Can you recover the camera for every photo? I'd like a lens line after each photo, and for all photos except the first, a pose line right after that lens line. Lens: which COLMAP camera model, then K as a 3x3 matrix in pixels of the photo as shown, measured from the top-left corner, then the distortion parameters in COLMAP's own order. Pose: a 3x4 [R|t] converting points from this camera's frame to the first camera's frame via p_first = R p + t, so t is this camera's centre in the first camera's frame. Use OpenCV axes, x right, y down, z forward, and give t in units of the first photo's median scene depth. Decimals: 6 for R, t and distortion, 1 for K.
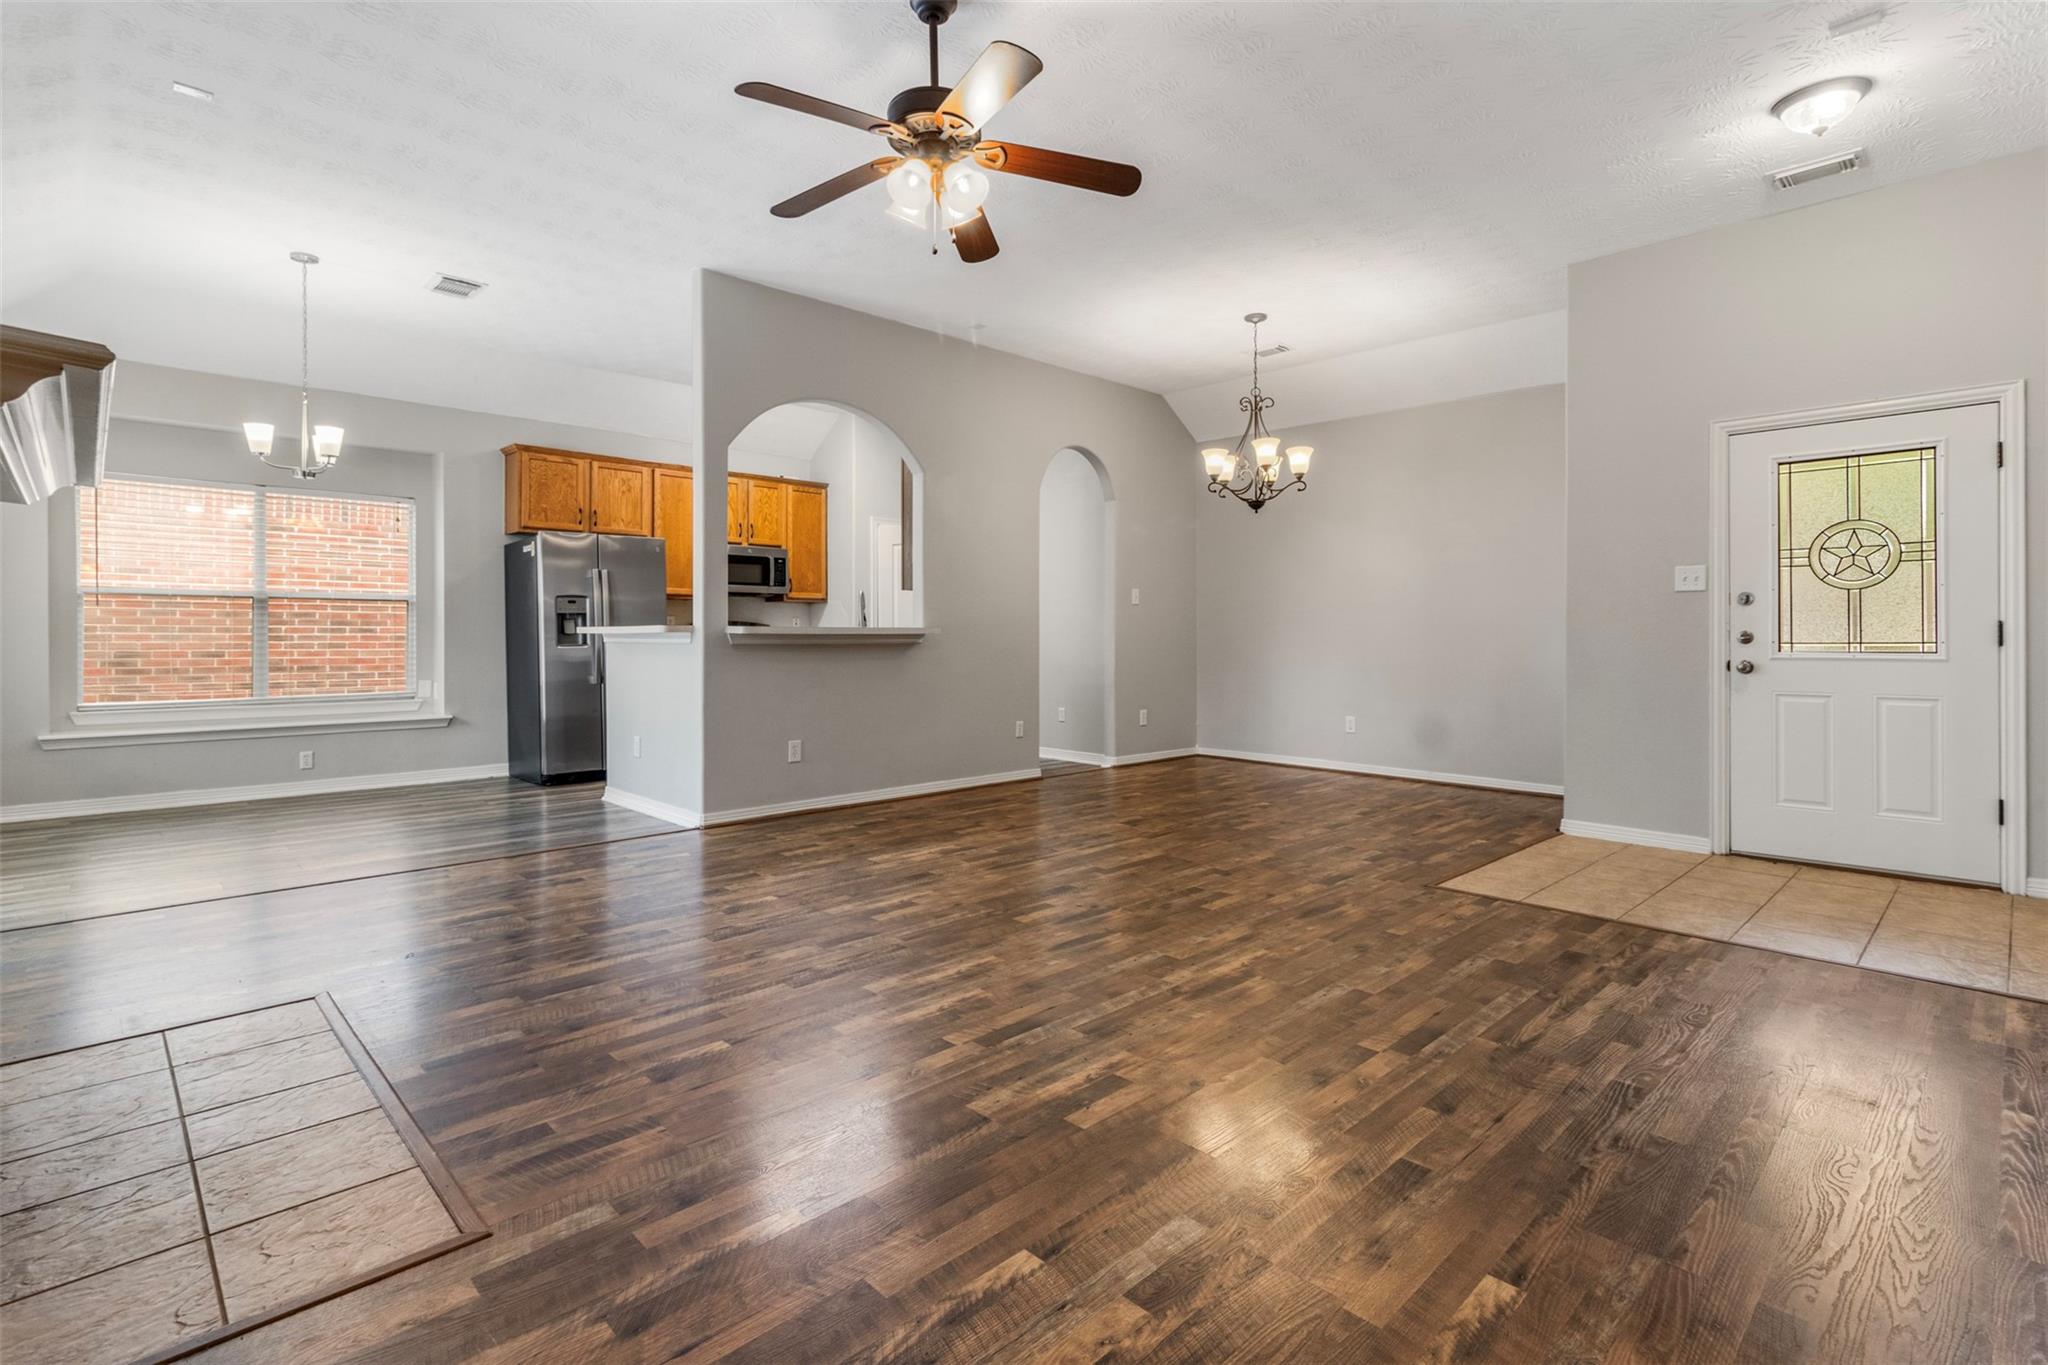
lens RADIAL K [[972.6, 0, 999.4], [0, 972.6, 630.8], [0, 0, 1]] dist [0.007893, 0.000153]
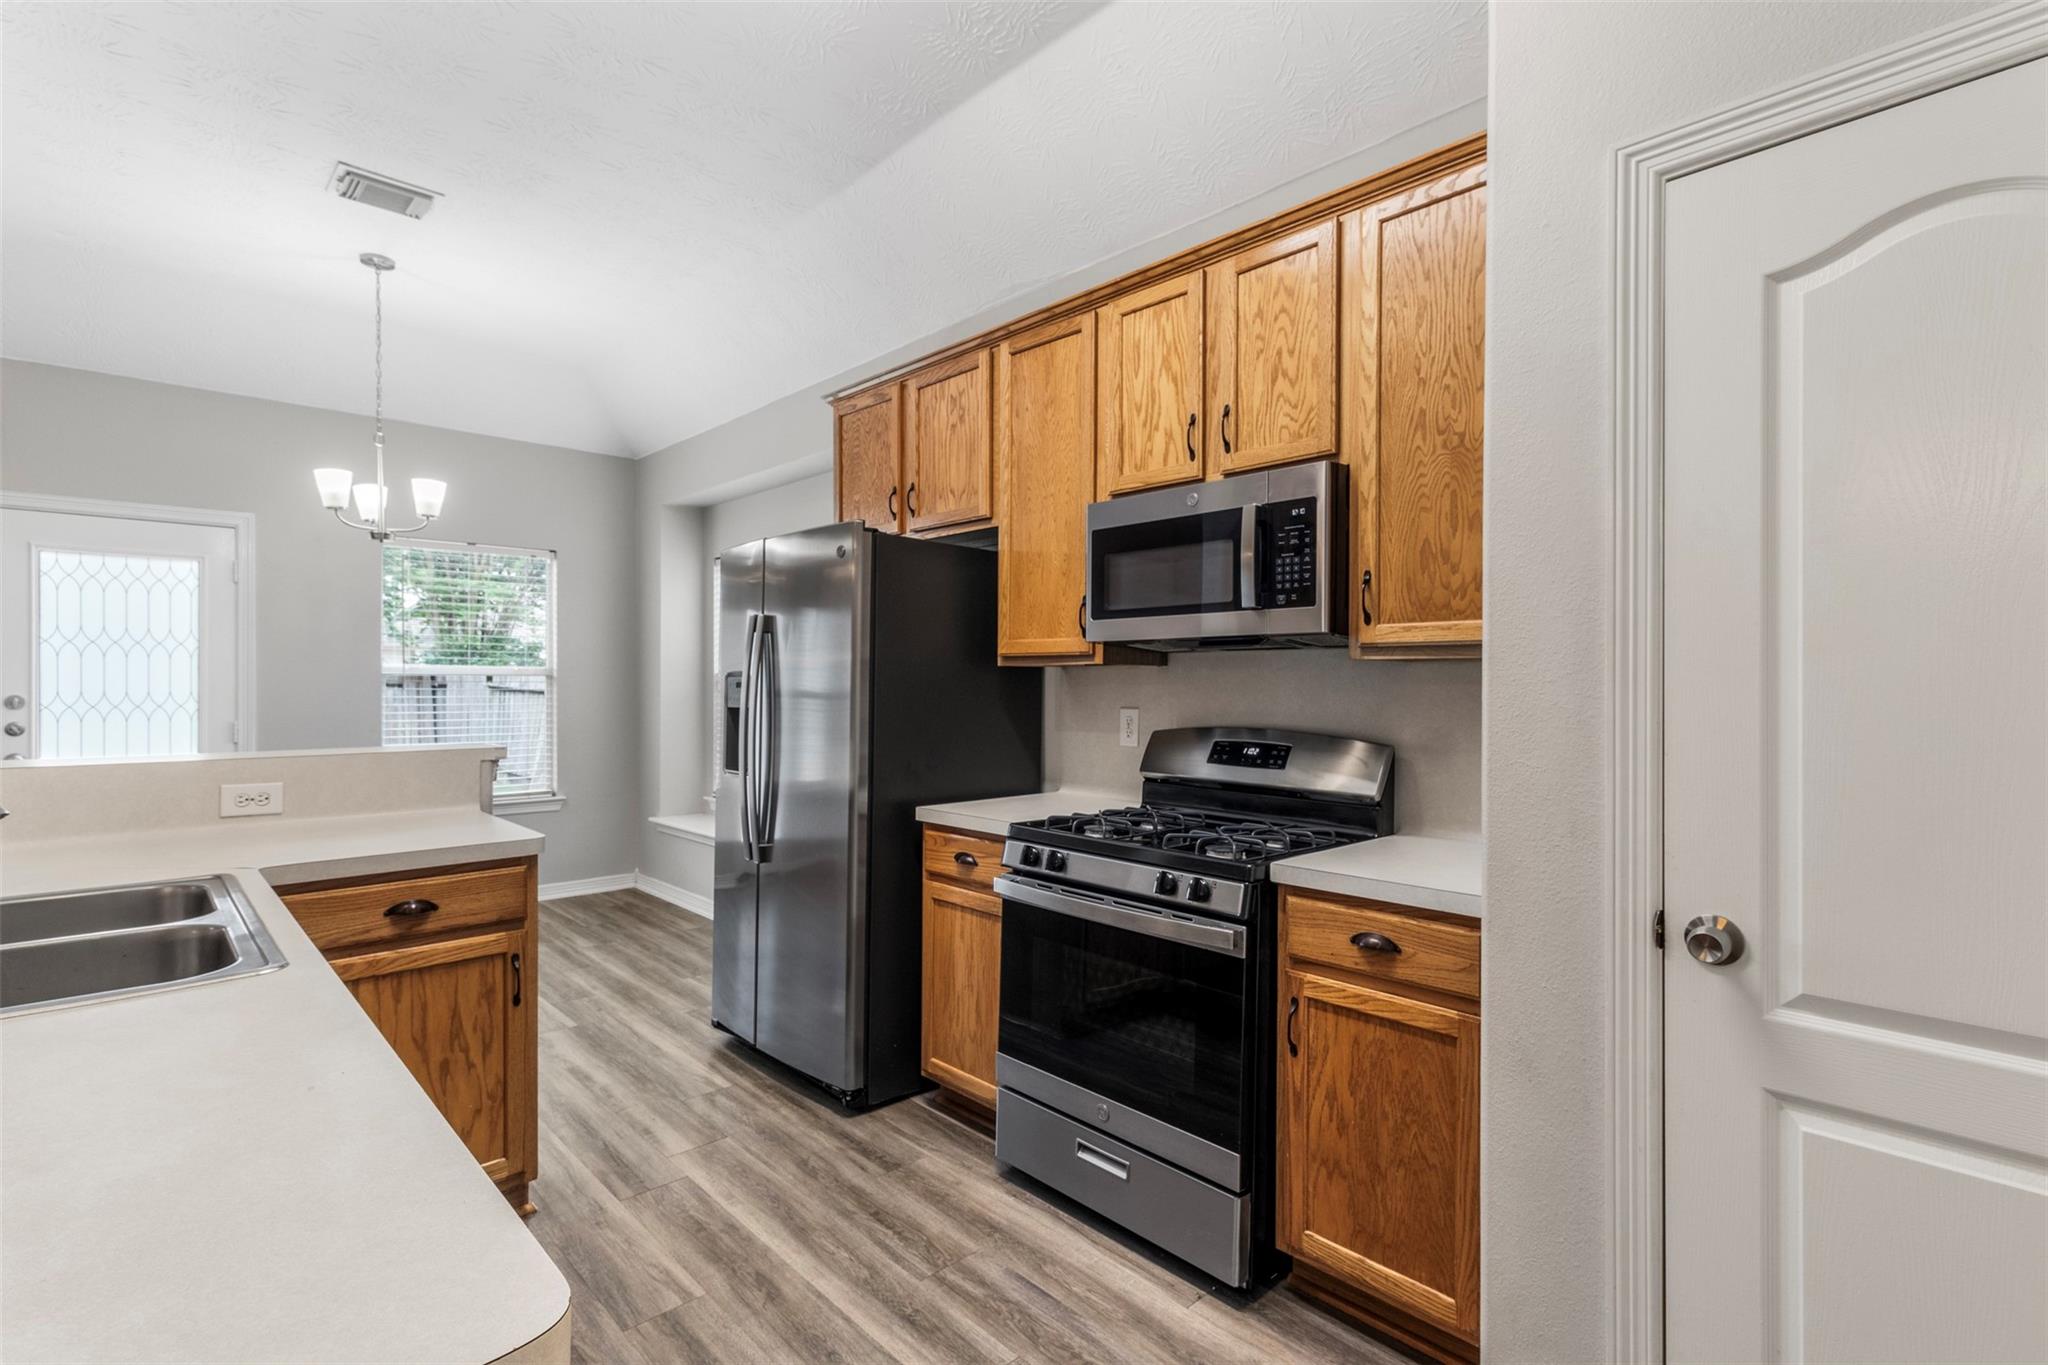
lens RADIAL K [[972.6, 0, 1015.6], [0, 972.6, 682.8], [0, 0, 1]] dist [0.007893, 0.000153]
pose [[-0.020813, 0.001288, -0.999783, 0.073052], [0.000811, 0.999999, 0.001271, -0.041510], [0.999783, -0.000784, -0.020814, 1.527067]]
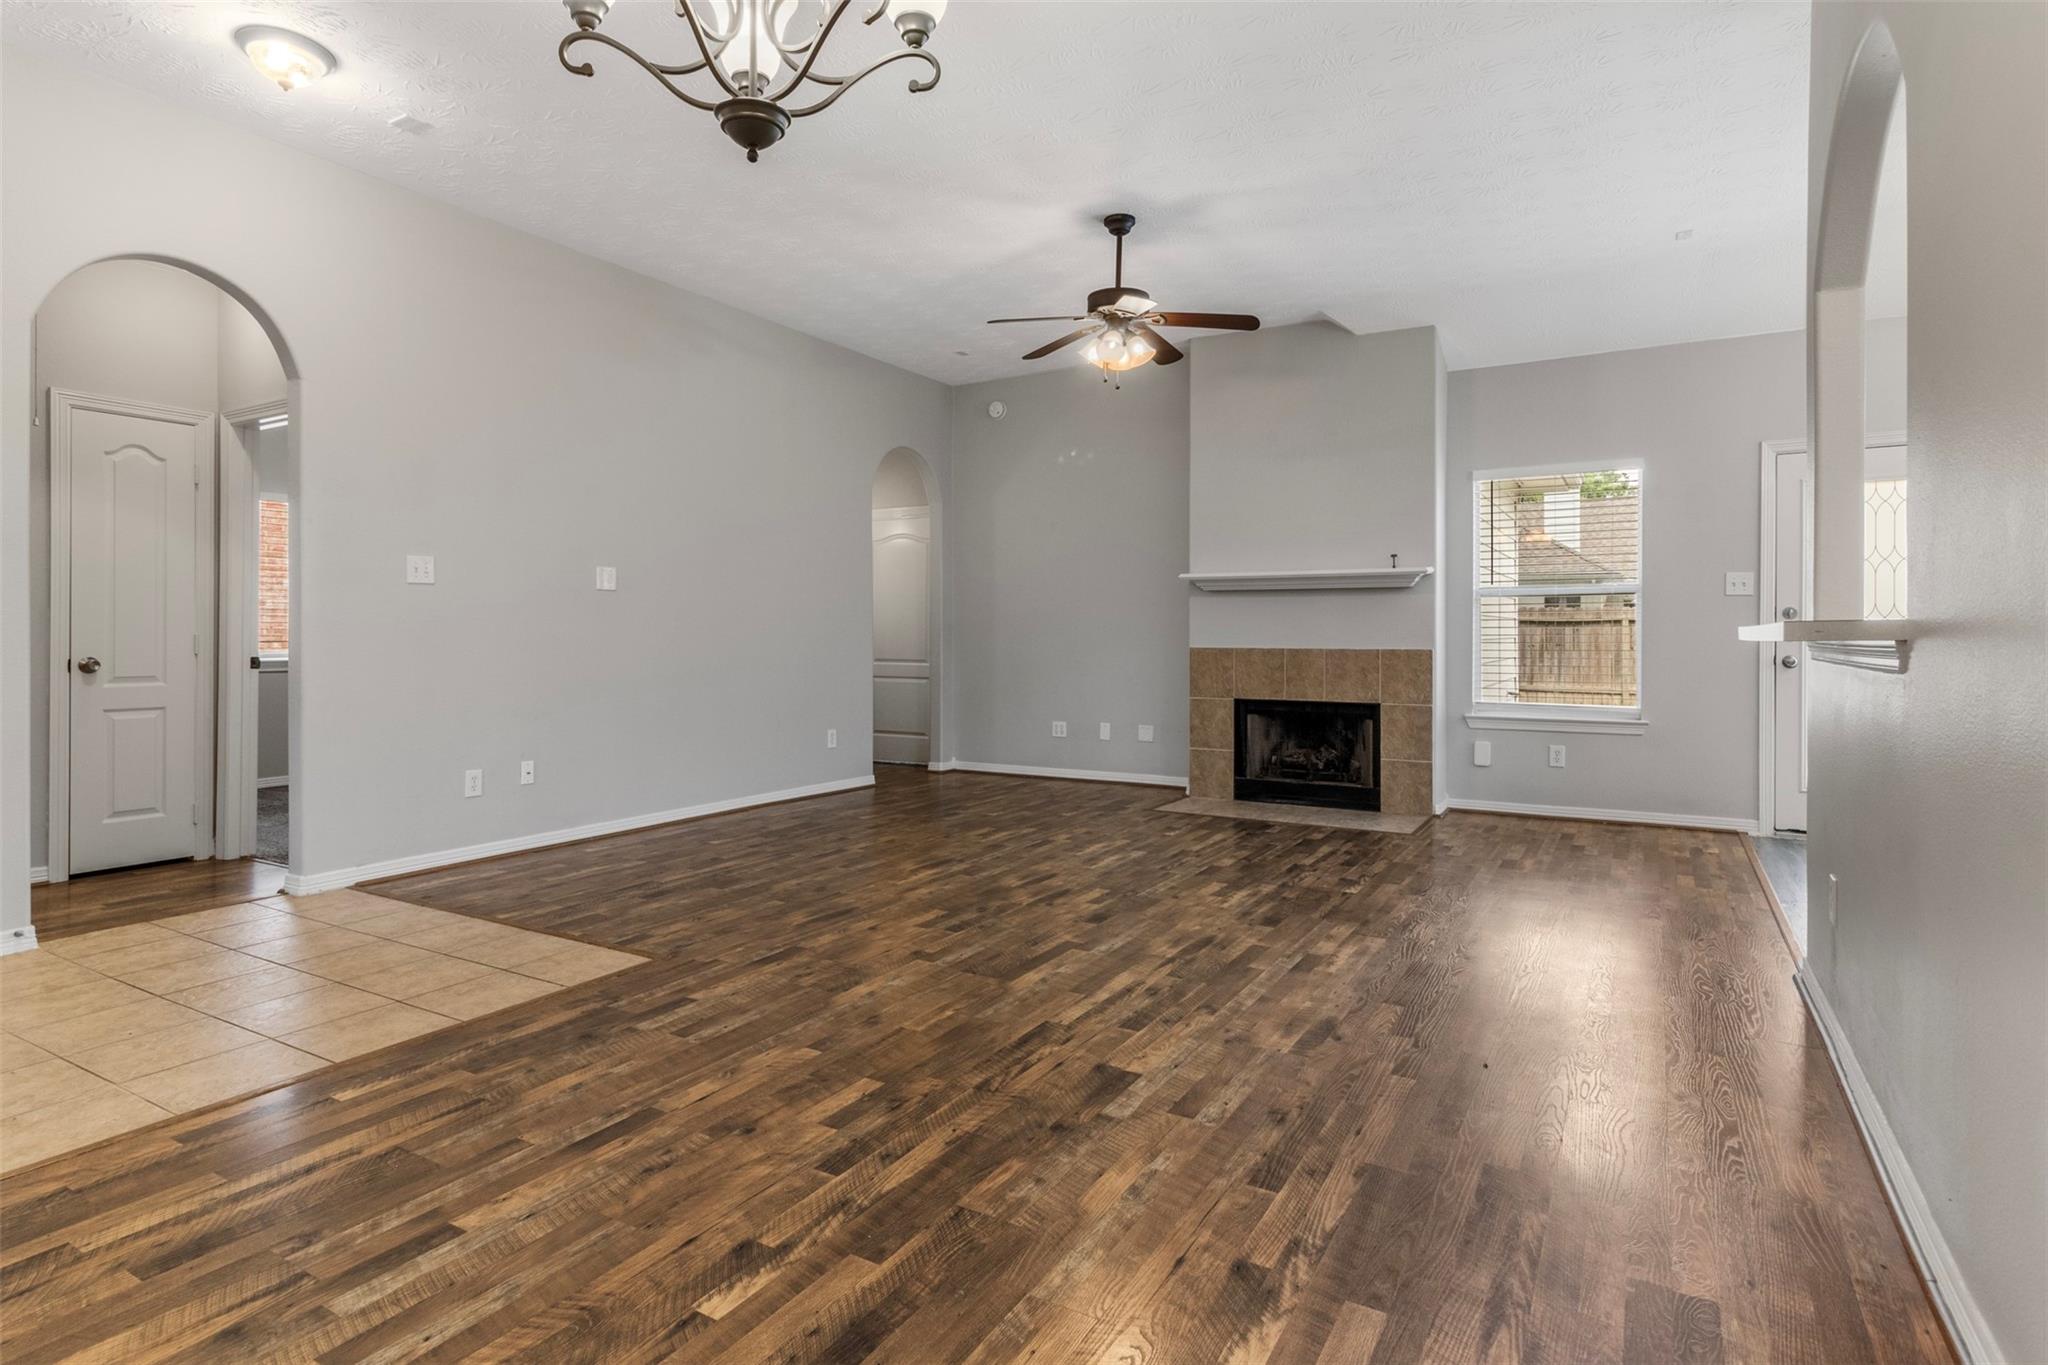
lens RADIAL K [[1064.0, 0, 1018.9], [0, 1064.0, 648.8], [0, 0, 1]] dist [0.003739, -0.003403]
pose [[-0.961042, 0.002724, -0.276390, 0.319503], [-0.000309, 0.999940, 0.010927, 0.000349], [0.276403, 0.010587, -0.960984, 1.509169]]
